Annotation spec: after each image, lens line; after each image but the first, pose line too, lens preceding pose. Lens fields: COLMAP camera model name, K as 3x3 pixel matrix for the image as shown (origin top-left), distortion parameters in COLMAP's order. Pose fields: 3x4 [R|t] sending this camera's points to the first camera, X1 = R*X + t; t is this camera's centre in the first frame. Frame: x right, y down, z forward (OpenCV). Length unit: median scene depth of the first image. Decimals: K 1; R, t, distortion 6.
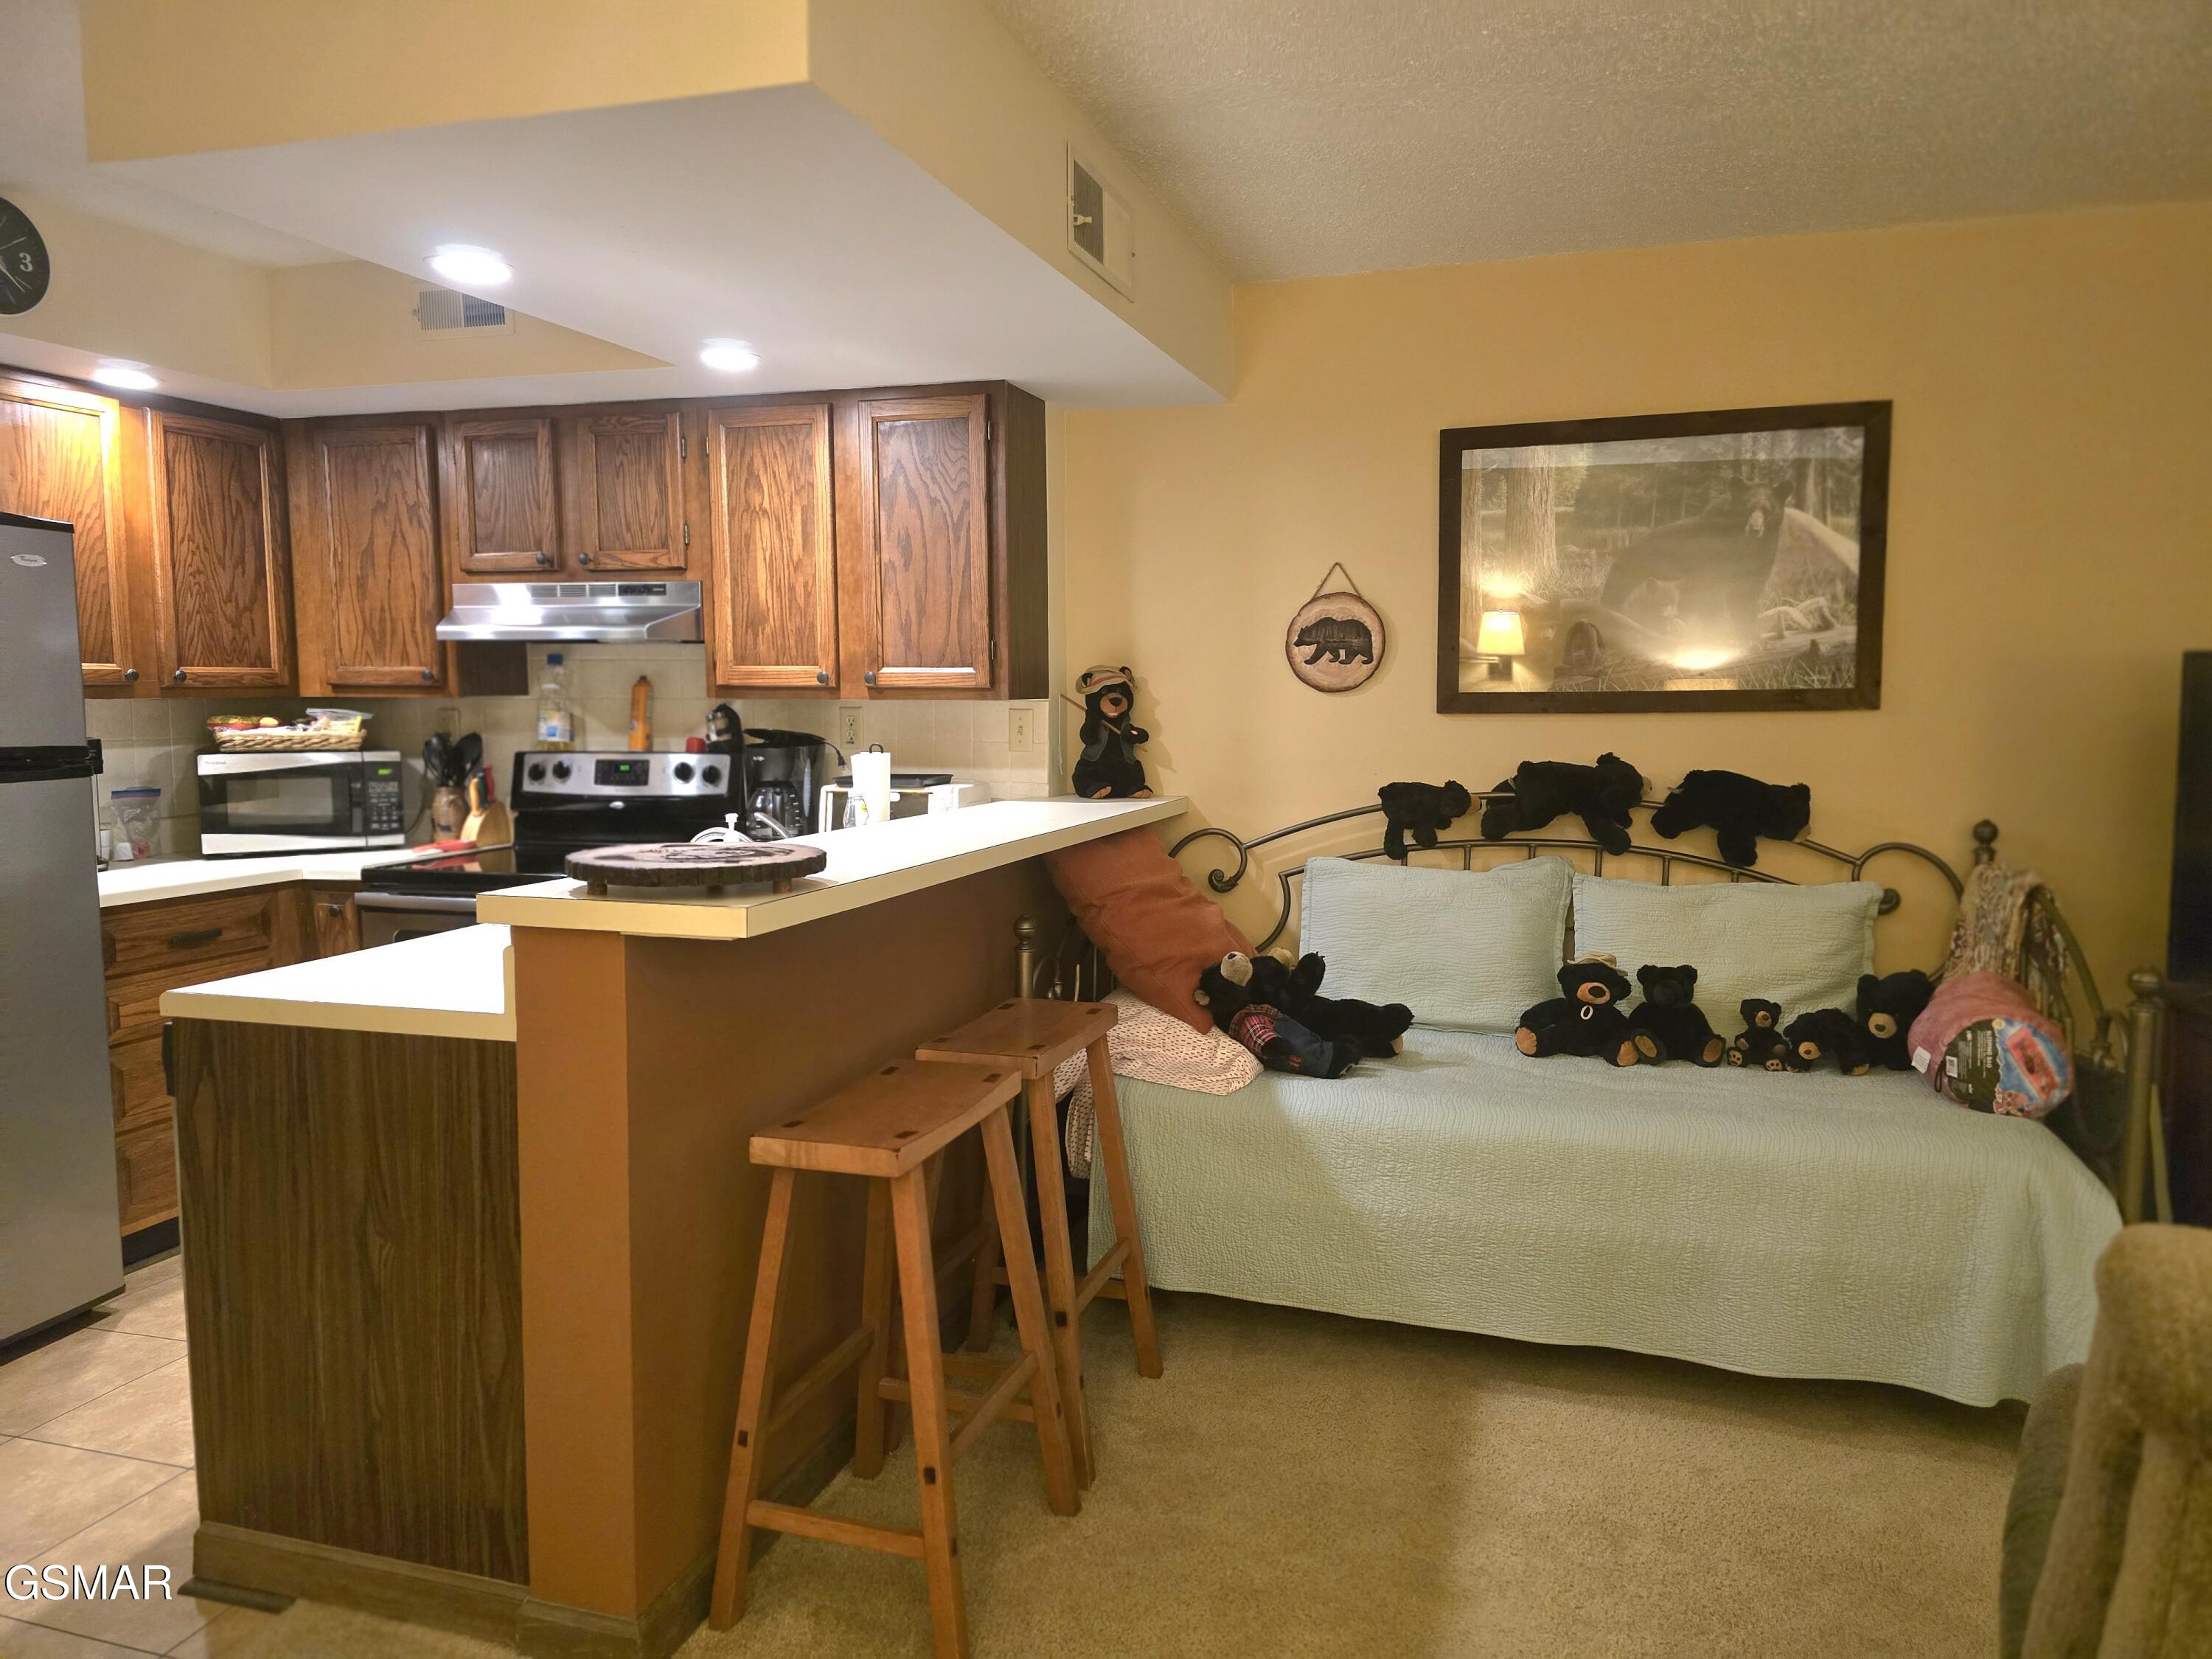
lens RADIAL K [[1495.3, 0, 1134.9], [0, 1495.3, 823.1], [0, 0, 1]] dist [0.071705, -0.056723]
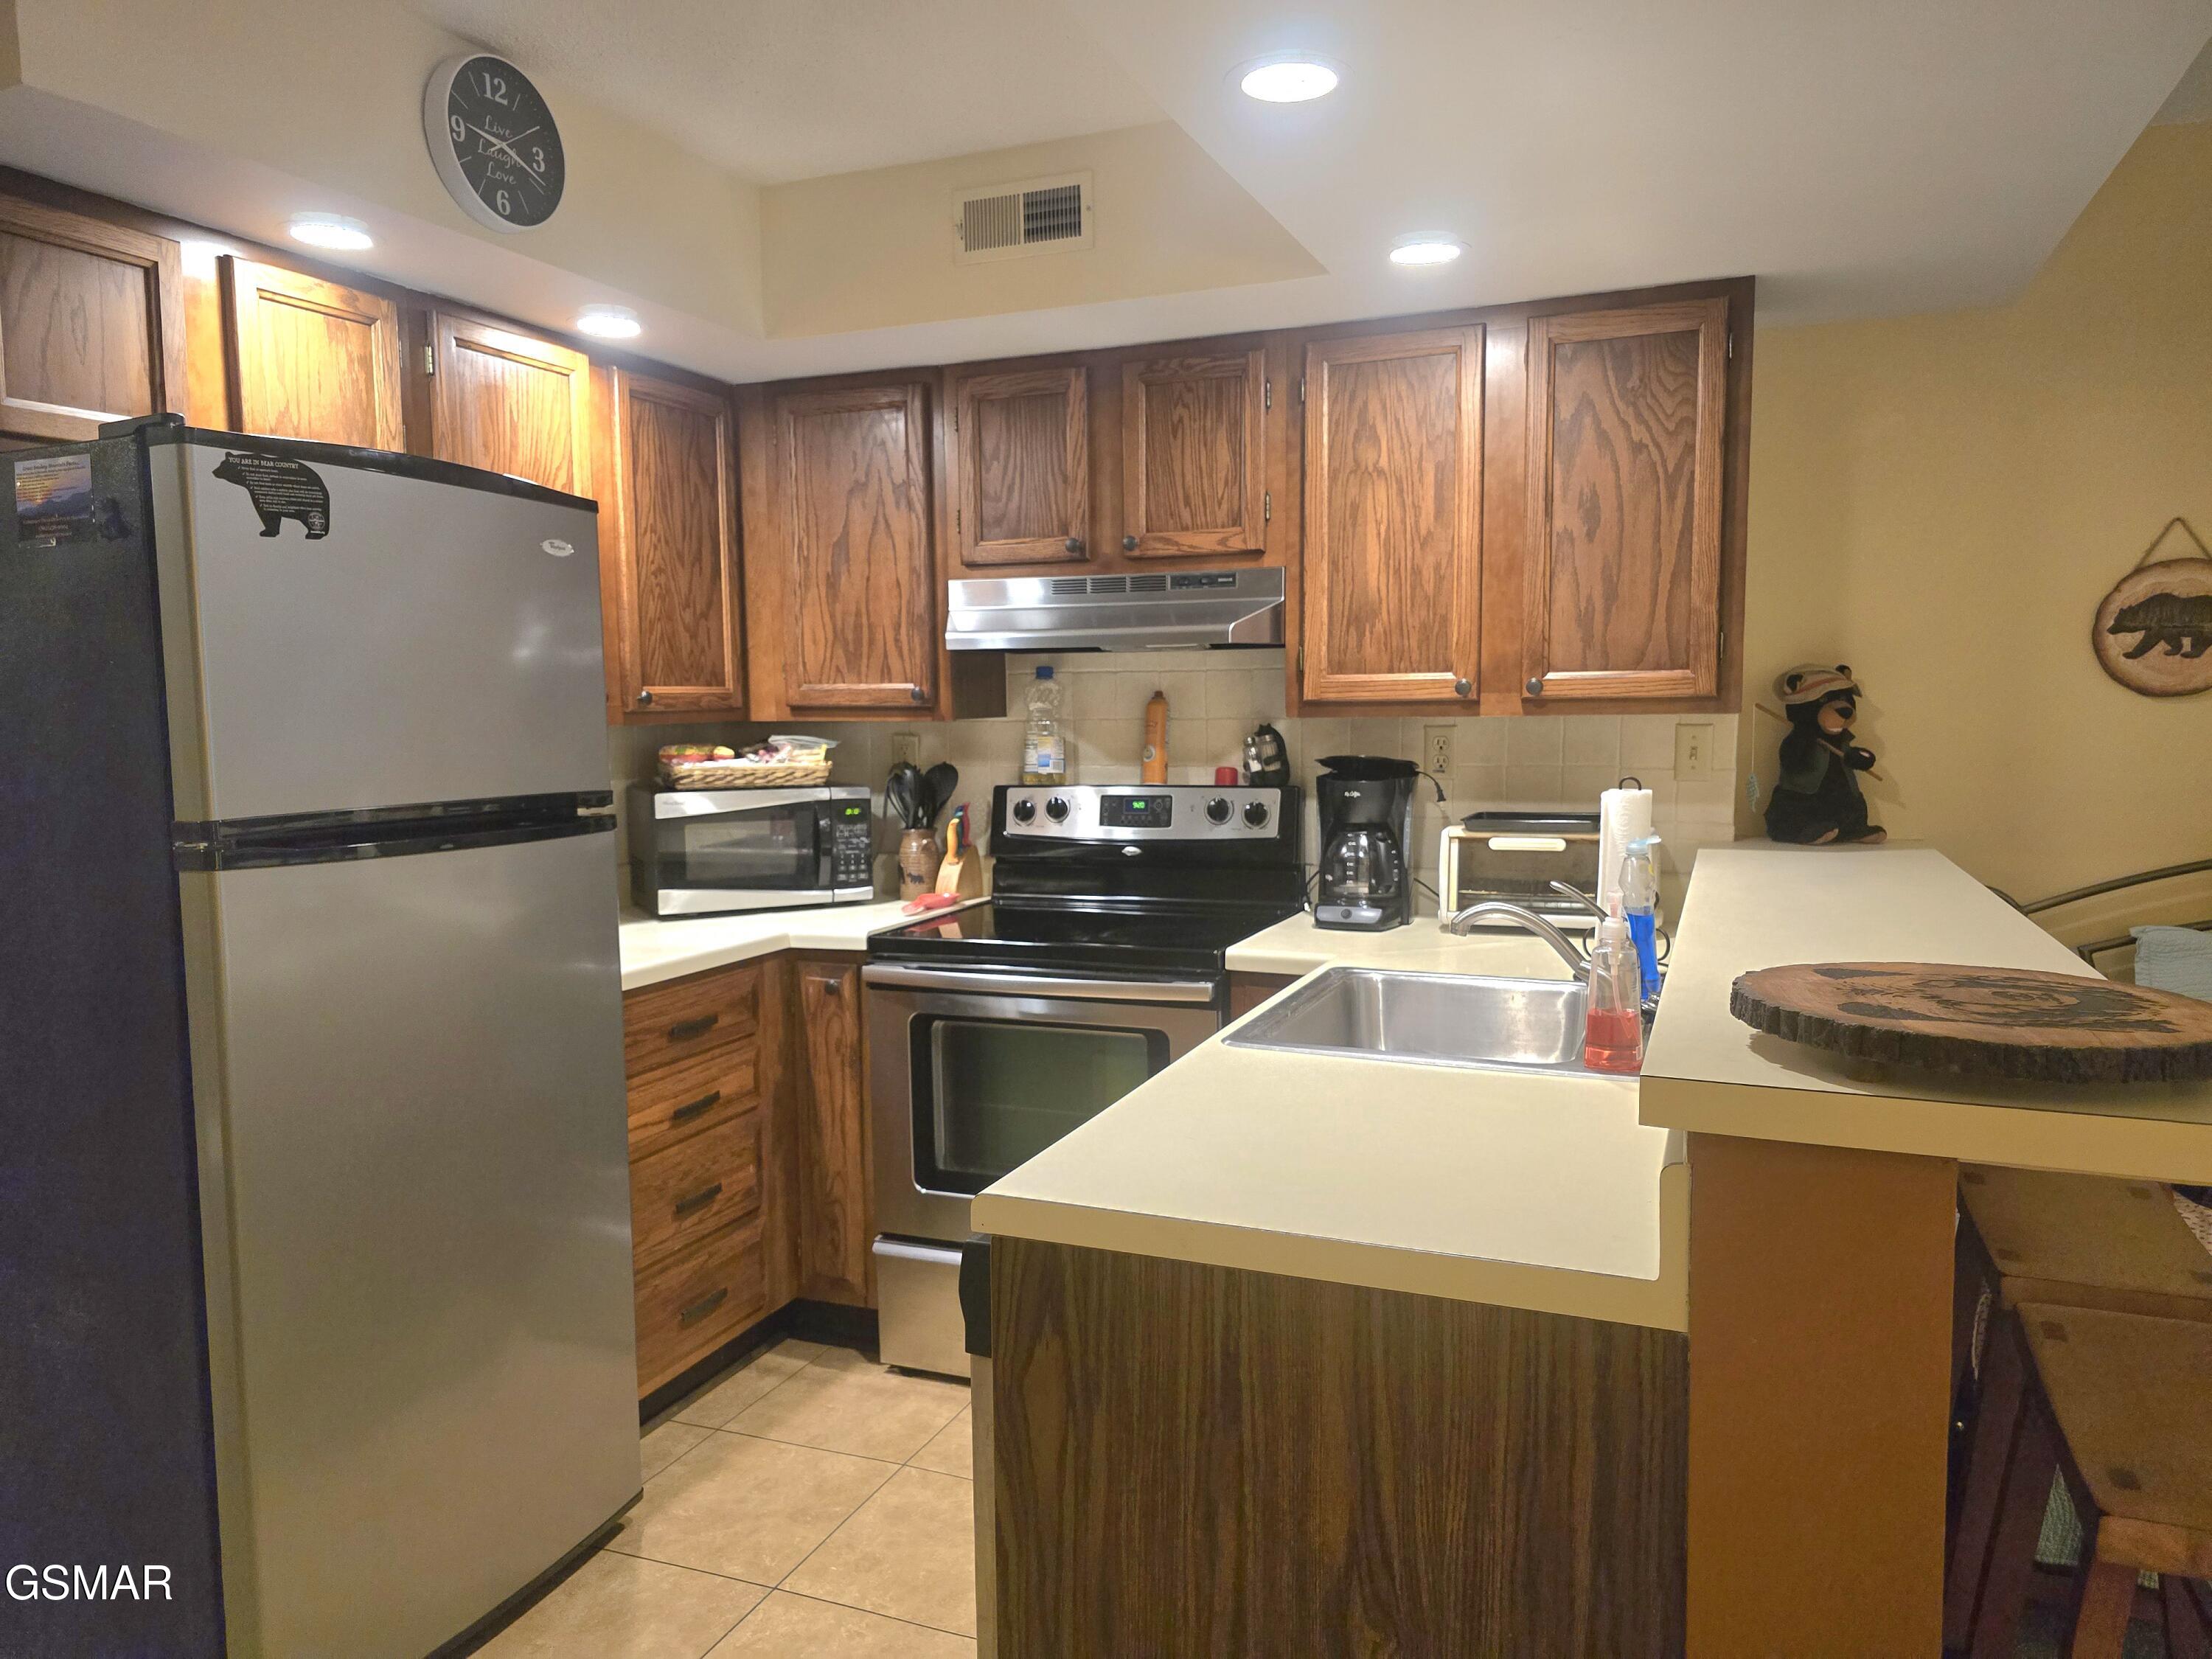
lens RADIAL K [[1479.6, 0, 1106.0], [0, 1479.6, 829.5], [0, 0, 1]] dist [0.079255, -0.068158]
pose [[0.996234, -0.004241, -0.086604, -0.313116], [0.004062, 0.999989, -0.002245, -0.023625], [0.086613, 0.001885, 0.996240, 0.228459]]
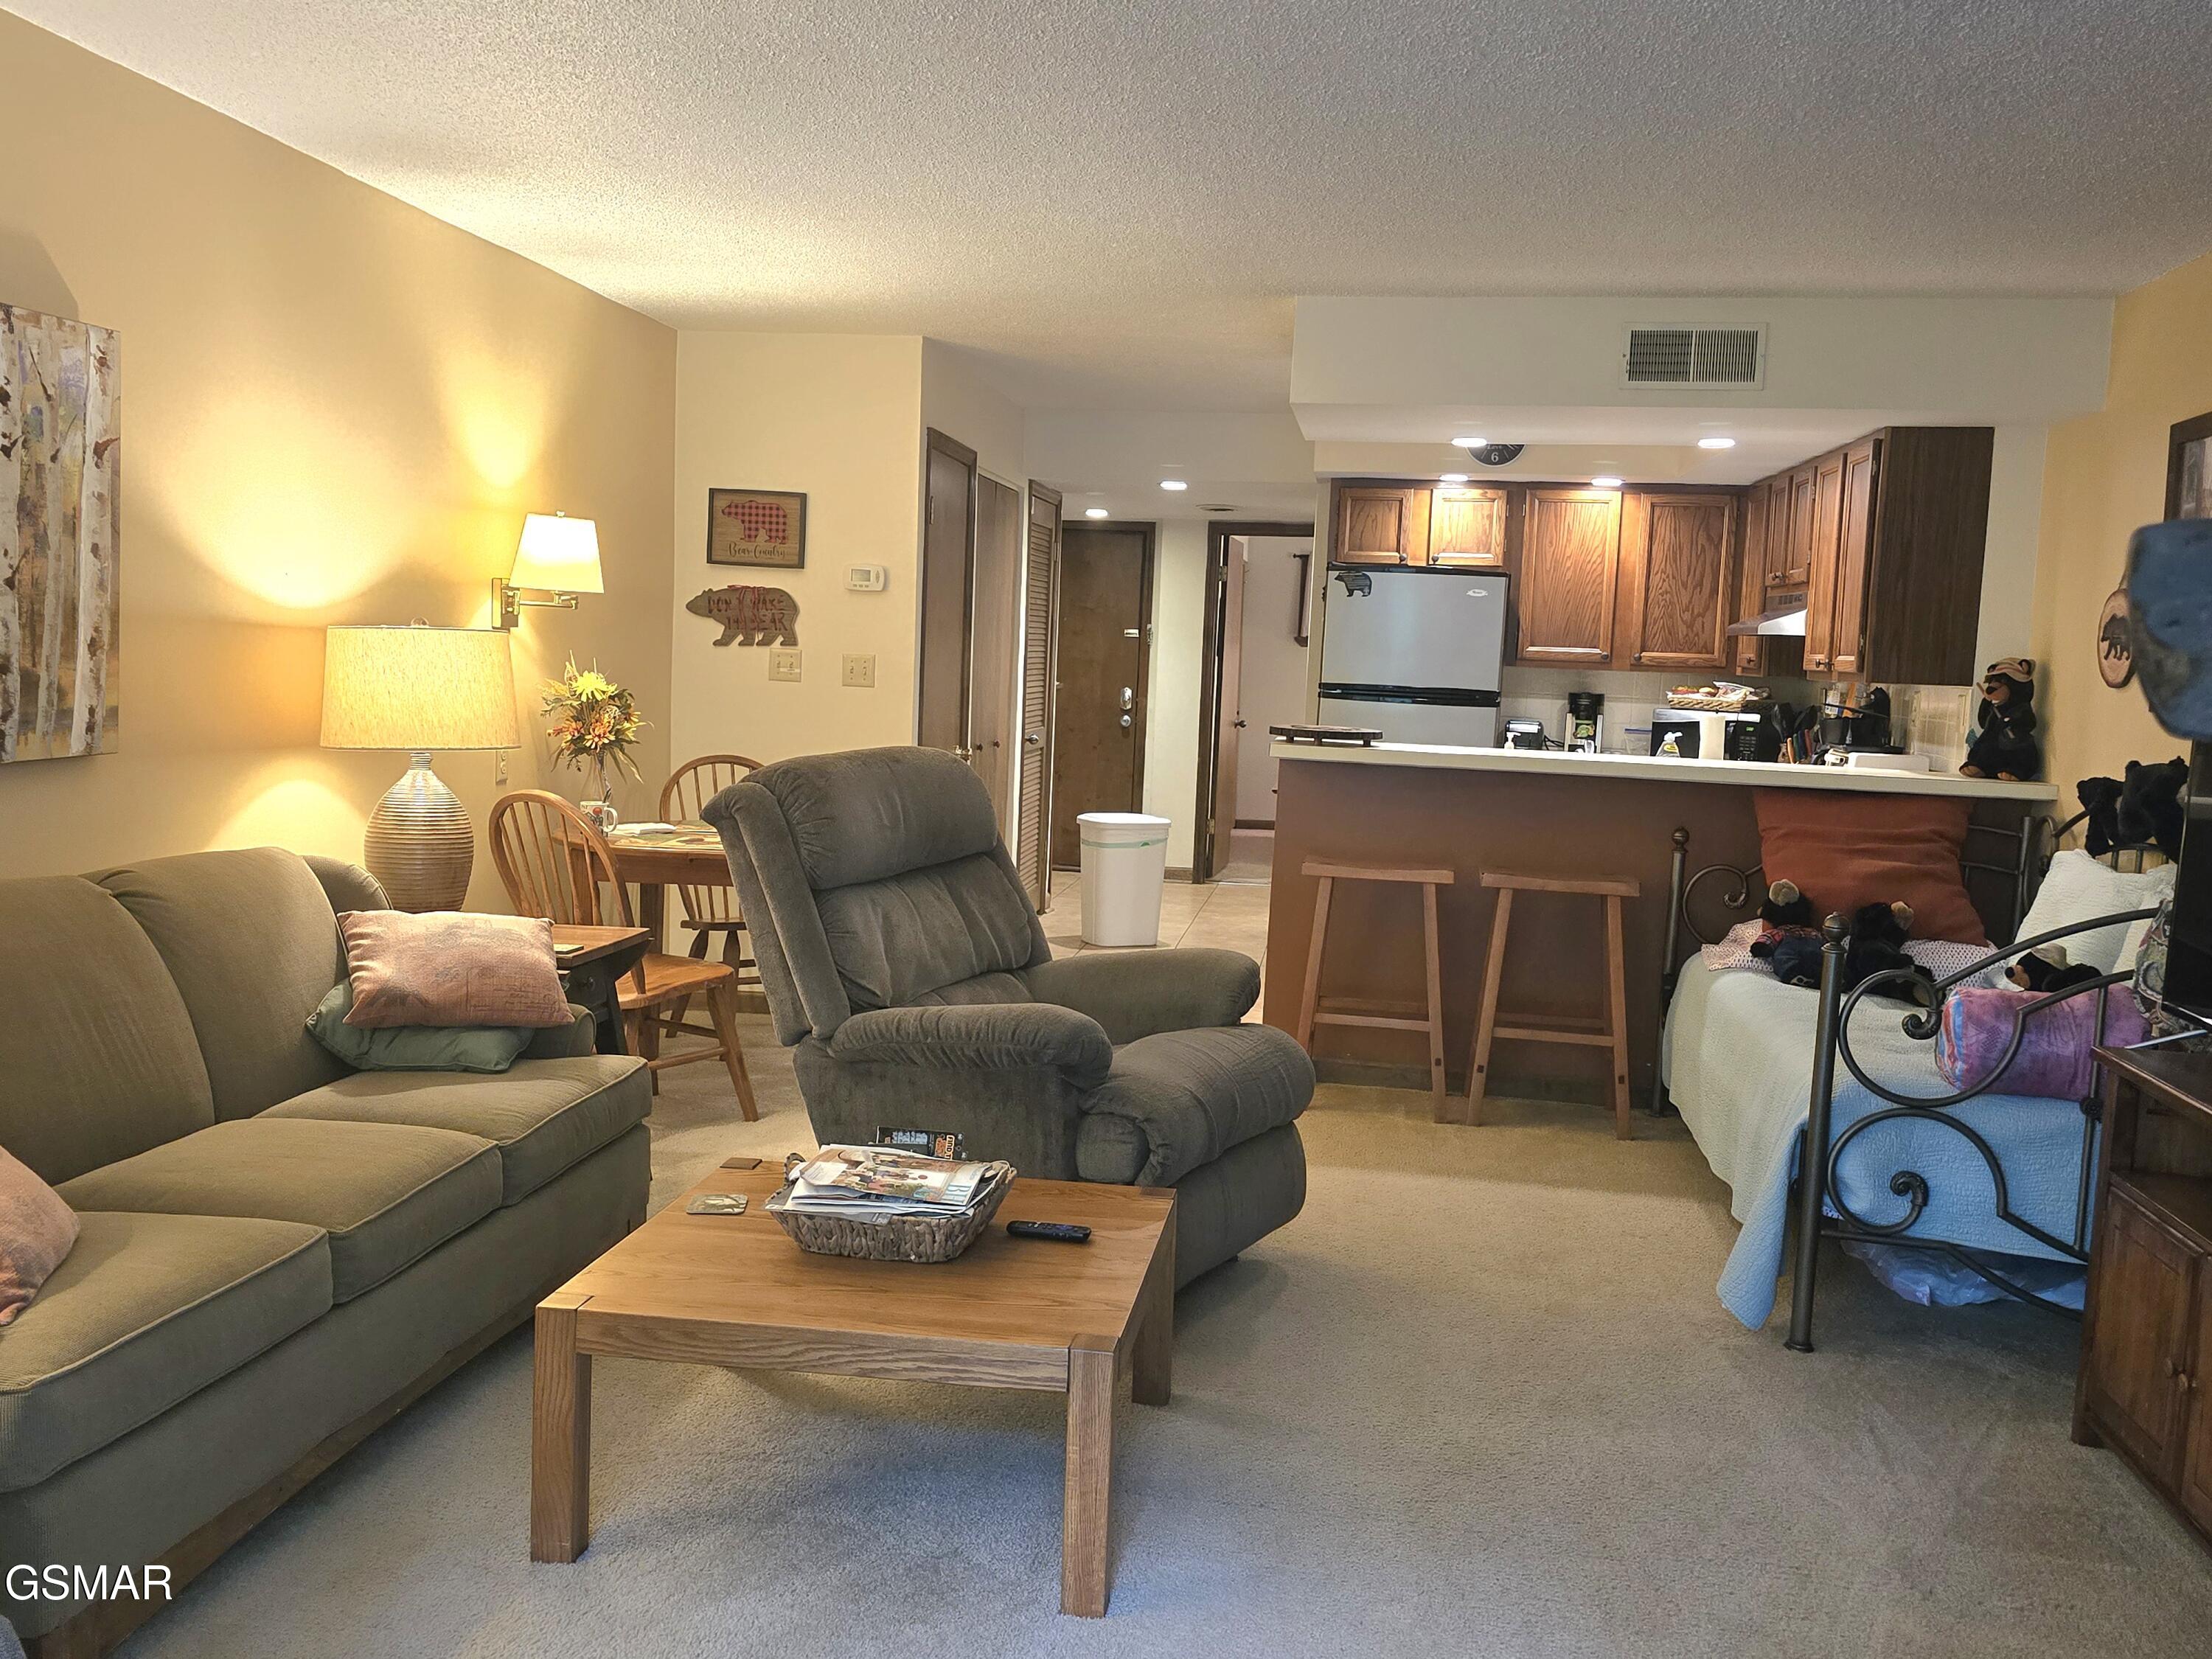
lens RADIAL K [[1973.6, 0, 1091.4], [0, 1973.6, 827.8], [0, 0, 1]] dist [0.098384, -0.111043]
pose [[0.151020, 0.100219, -0.983437, 1.359330], [-0.133462, 0.987806, 0.080169, -0.010883], [0.979480, 0.119145, 0.162554, 0.118882]]
